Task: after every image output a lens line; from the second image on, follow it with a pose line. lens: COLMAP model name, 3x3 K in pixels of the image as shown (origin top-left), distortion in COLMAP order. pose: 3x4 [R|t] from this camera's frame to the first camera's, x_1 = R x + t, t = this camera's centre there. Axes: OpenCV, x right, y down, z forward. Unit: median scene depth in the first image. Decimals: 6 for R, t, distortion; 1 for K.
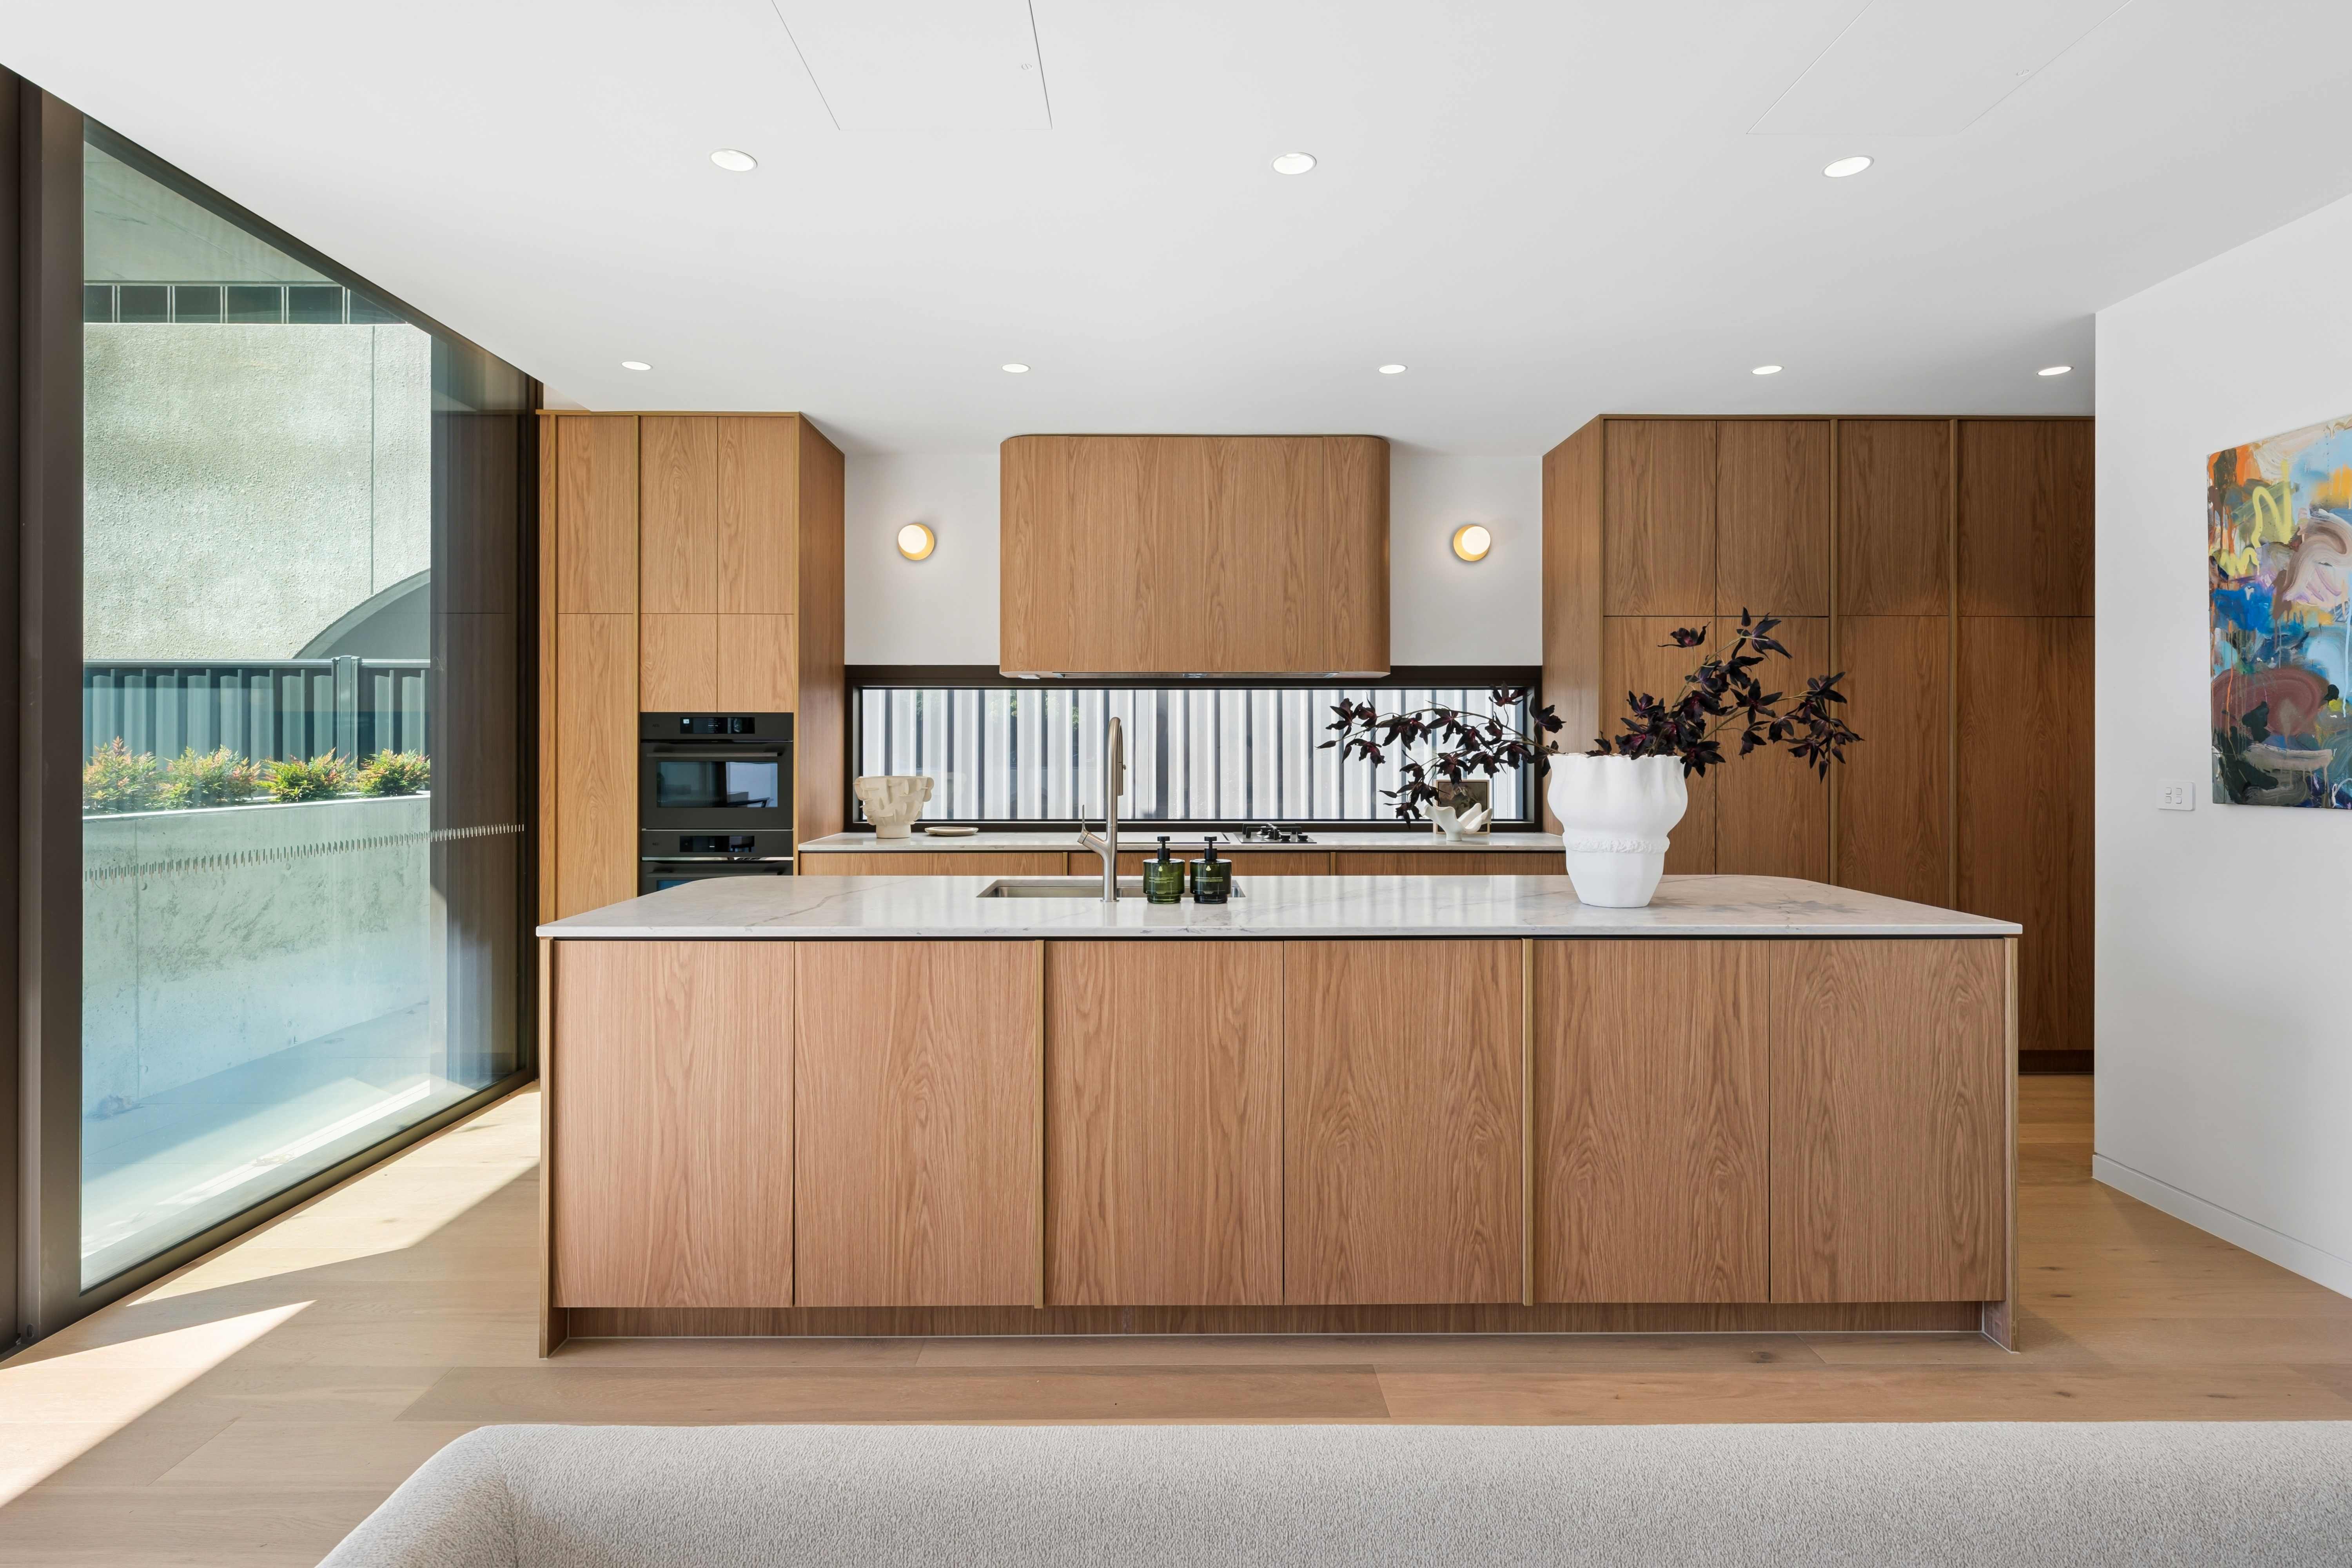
lens RADIAL K [[1155.9, 0, 1185.7], [0, 1155.9, 747.0], [0, 0, 1]] dist [0.002275, -0.000476]
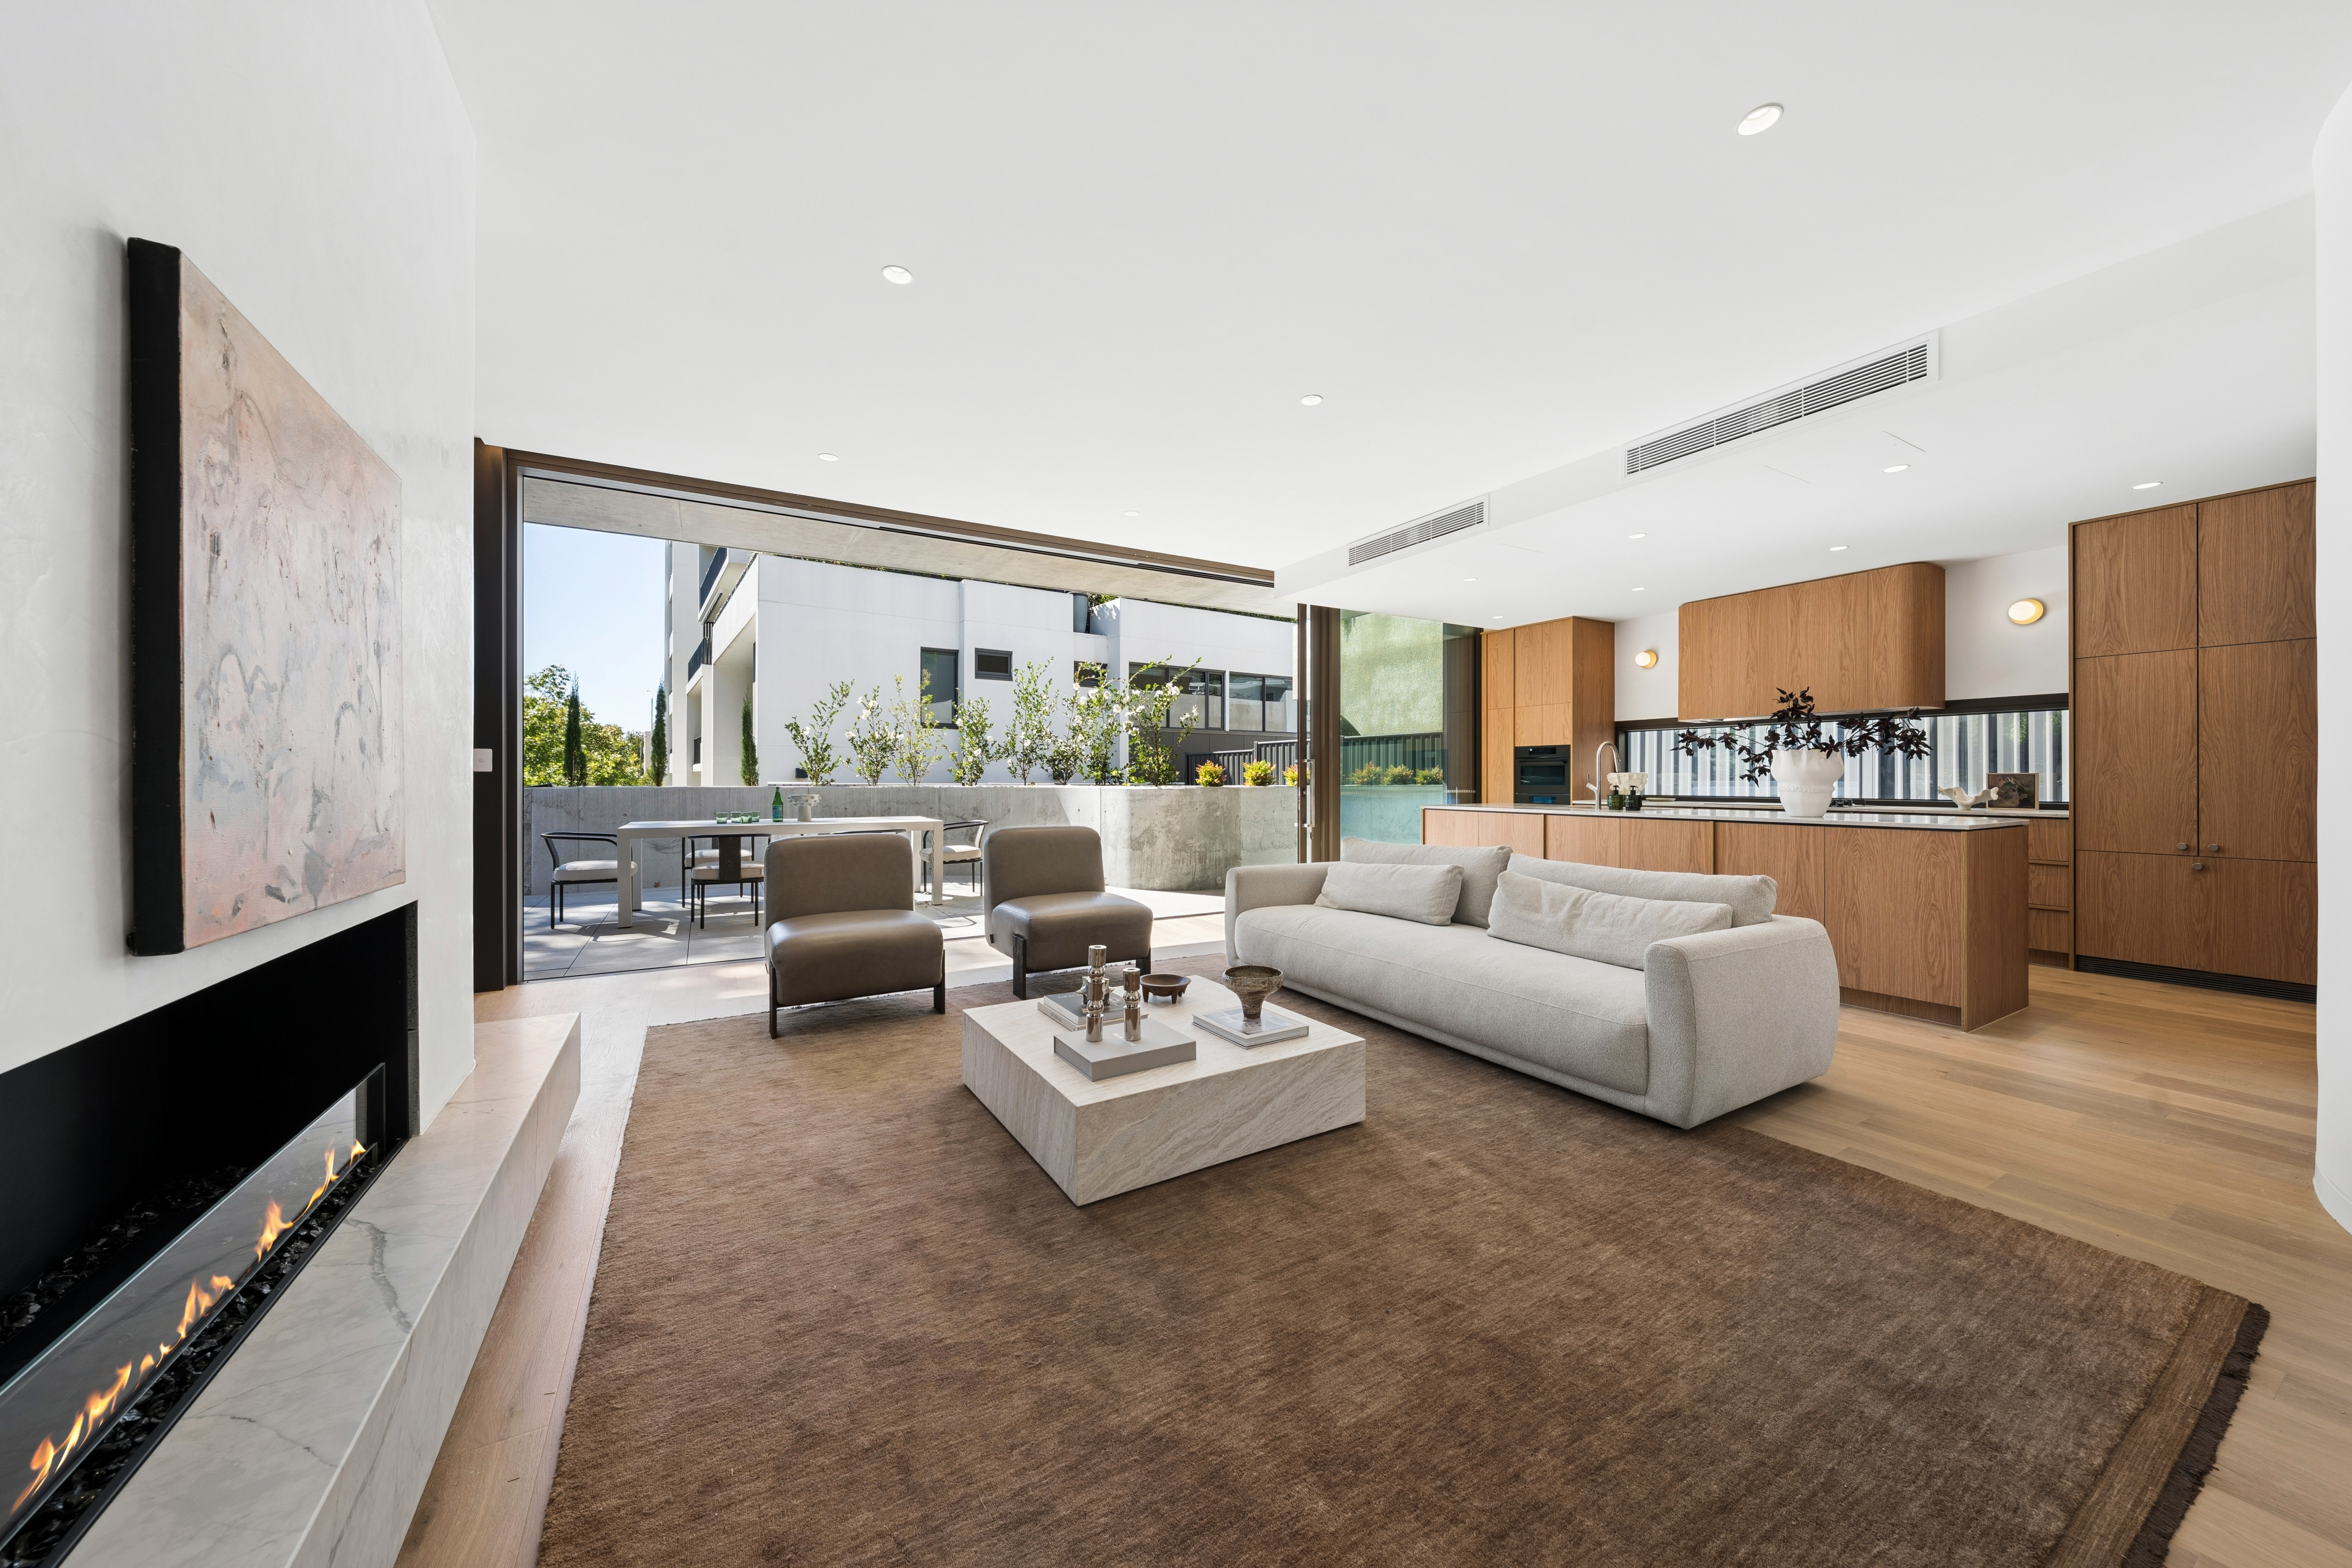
lens RADIAL K [[806.7, 0, 1168.0], [0, 806.7, 781.5], [0, 0, 1]] dist [-0.002886, -0.000187]
pose [[0.484579, 0.002509, -0.874744, 0.697907], [0.002657, 0.999987, 0.004340, 0.035939], [0.874743, -0.004427, 0.484566, -0.508900]]
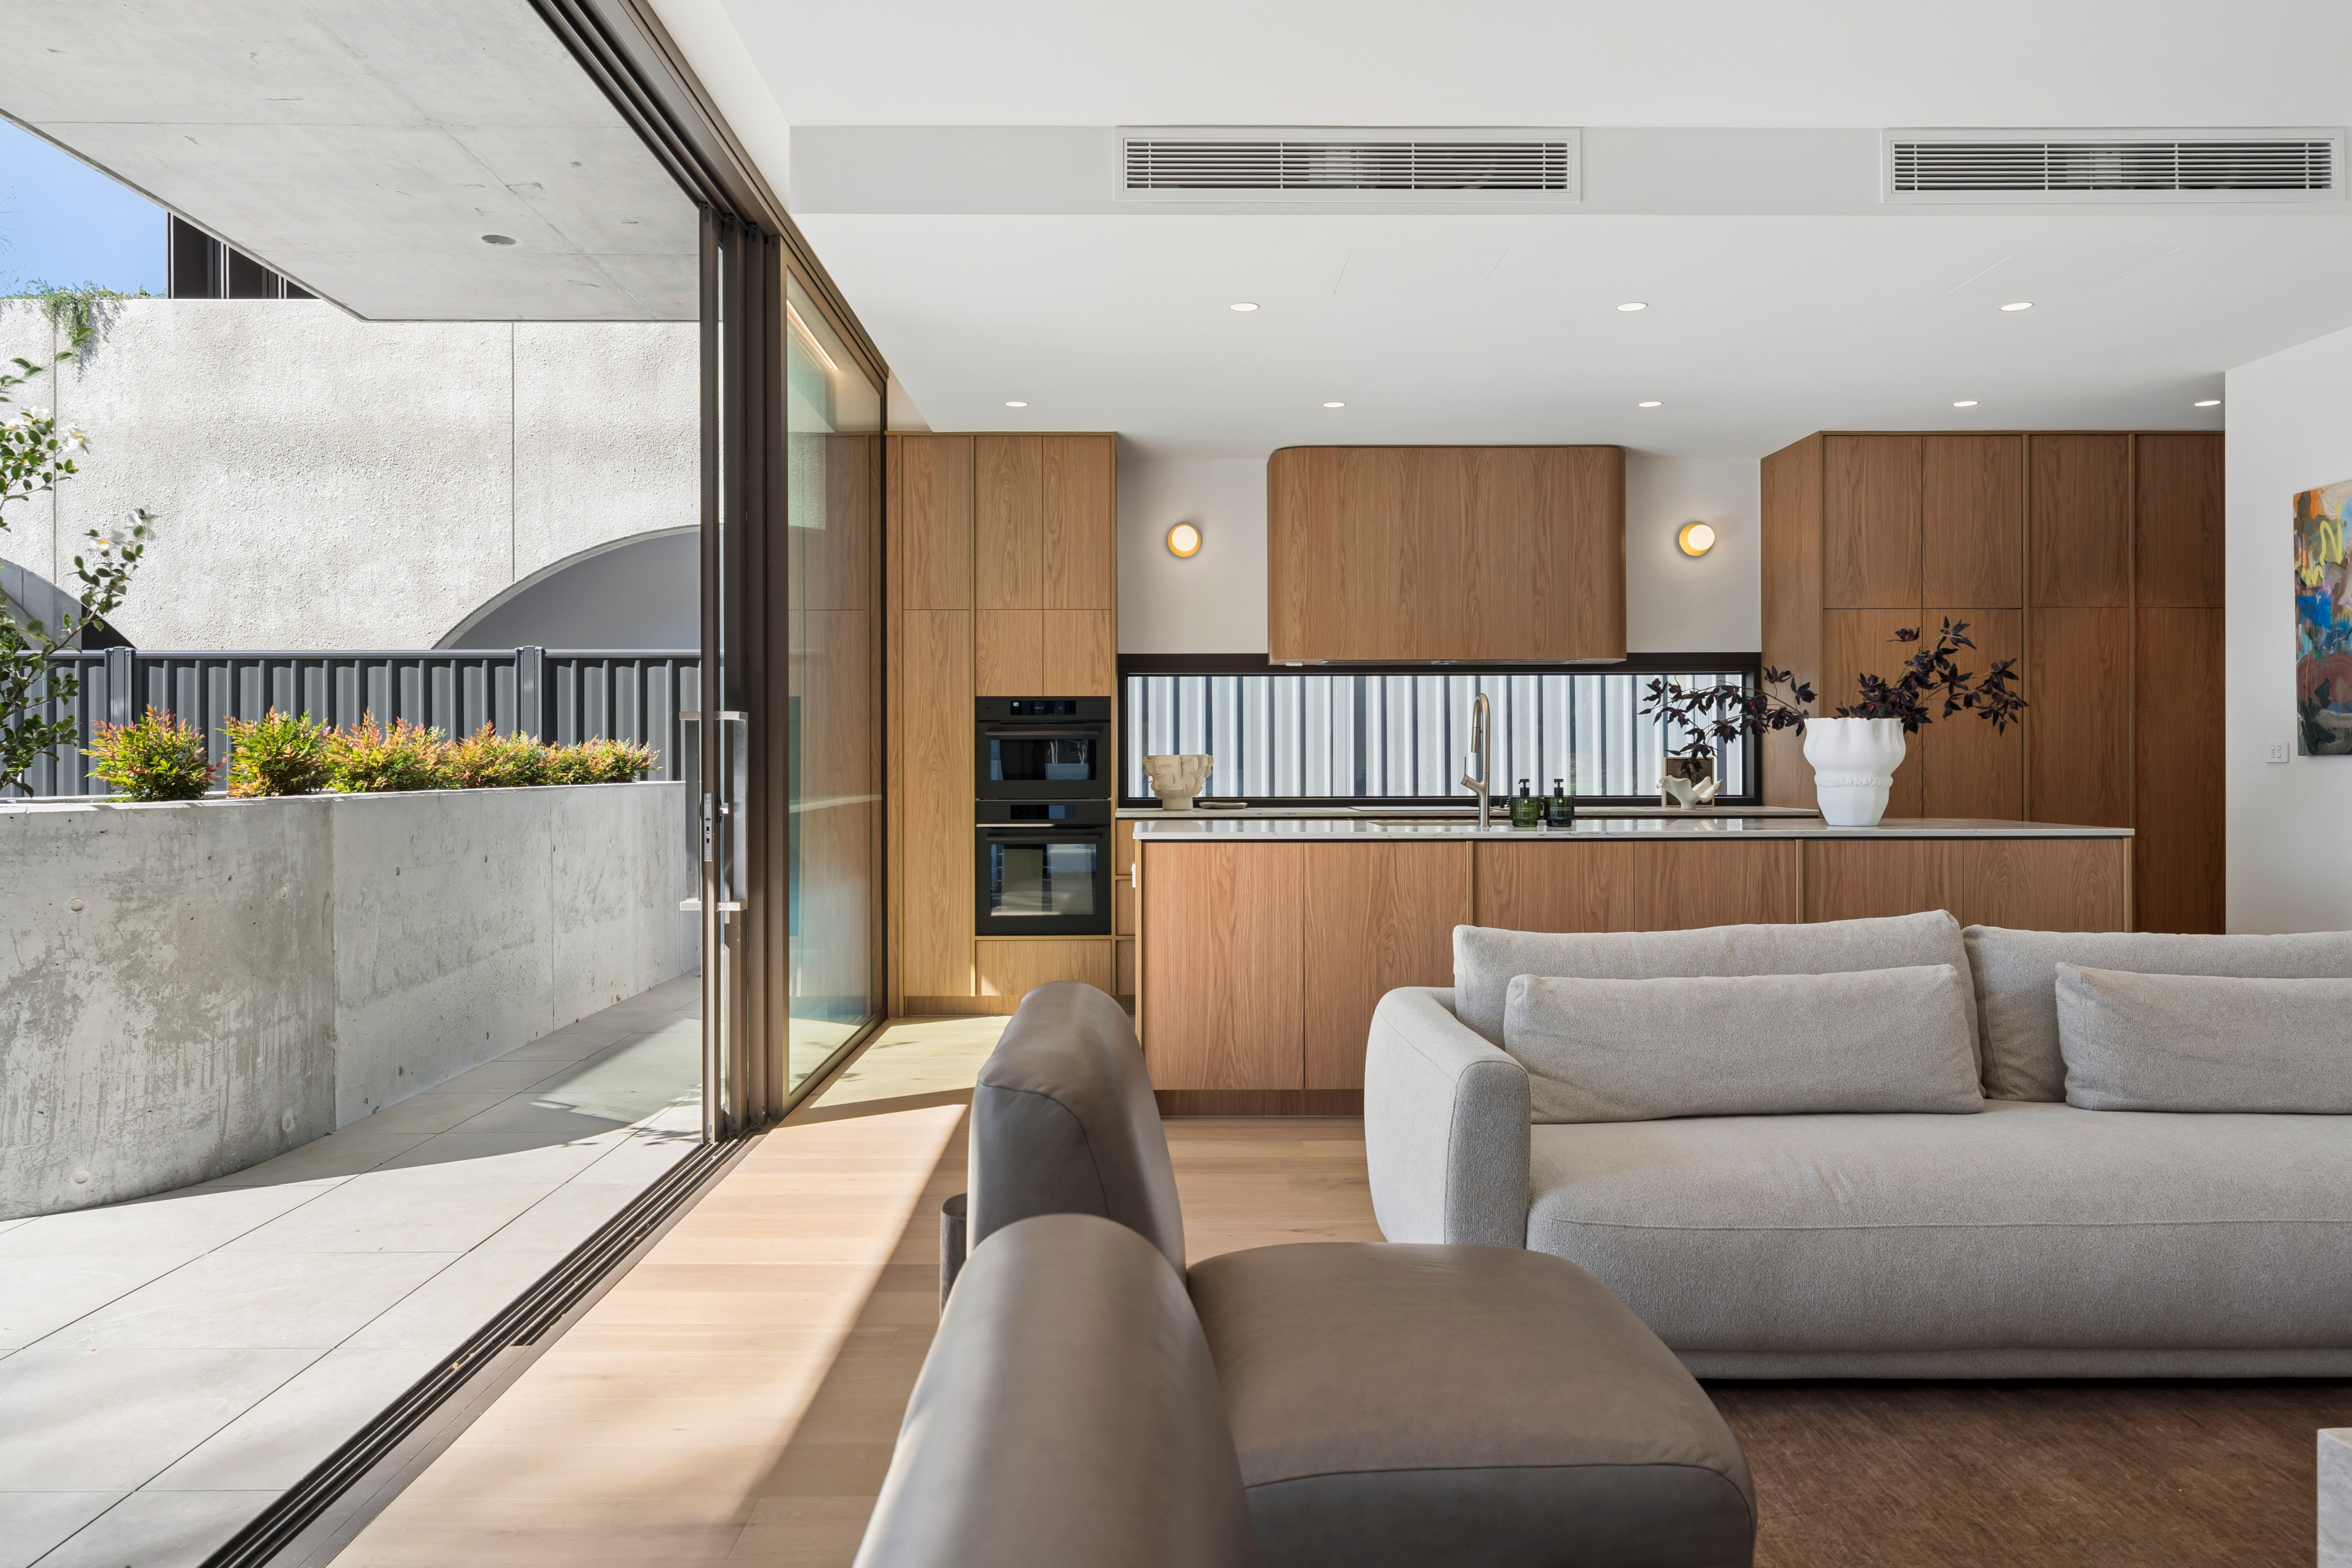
lens RADIAL K [[1587.9, 0, 1177.5], [0, 1587.9, 764.4], [0, 0, 1]] dist [-0.001984, 0.001337]
pose [[0.999987, -0.003397, -0.003880, -0.267441], [0.003405, 0.999992, 0.001909, 0.034507], [0.003874, -0.001922, 0.999991, -0.561914]]
